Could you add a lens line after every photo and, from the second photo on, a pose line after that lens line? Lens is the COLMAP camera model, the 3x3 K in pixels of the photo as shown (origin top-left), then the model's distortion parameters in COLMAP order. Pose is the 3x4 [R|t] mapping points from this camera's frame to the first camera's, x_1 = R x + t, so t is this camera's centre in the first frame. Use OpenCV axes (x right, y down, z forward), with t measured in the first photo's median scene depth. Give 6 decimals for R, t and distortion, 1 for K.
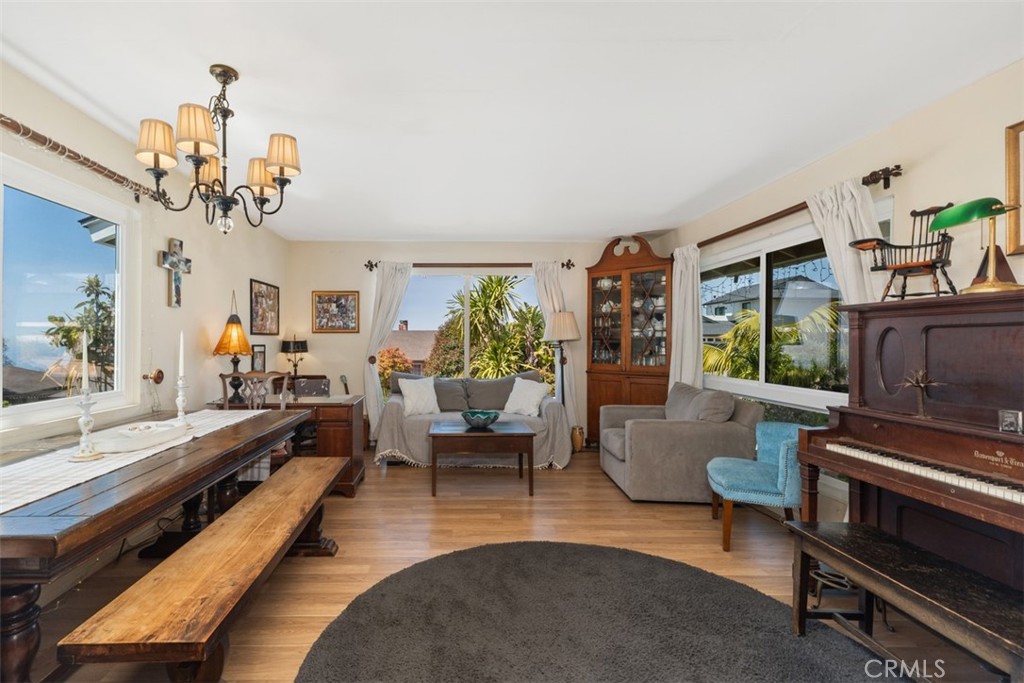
lens RADIAL K [[466.8, 0, 515.7], [0, 466.8, 340.4], [0, 0, 1]] dist [-0.000103, -0.000183]
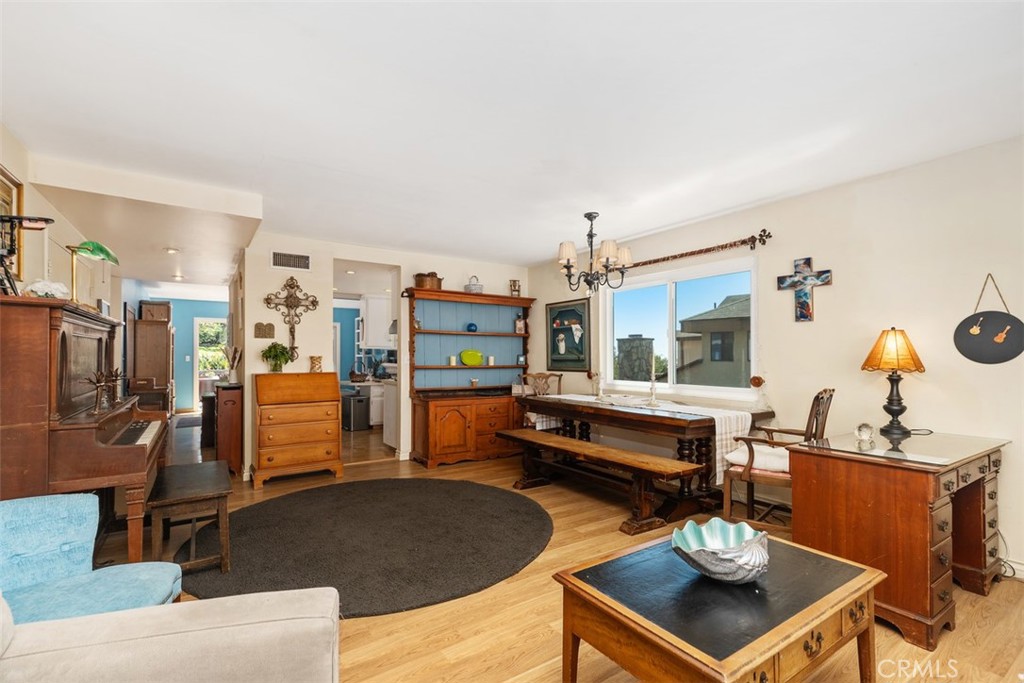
lens RADIAL K [[466.8, 0, 514.0], [0, 466.8, 346.6], [0, 0, 1]] dist [-0.000103, -0.000183]
pose [[-0.885099, -0.018543, -0.465034, 0.351395], [-0.003917, 0.999467, -0.032396, 0.021909], [0.465387, -0.026852, -0.884700, 1.624454]]
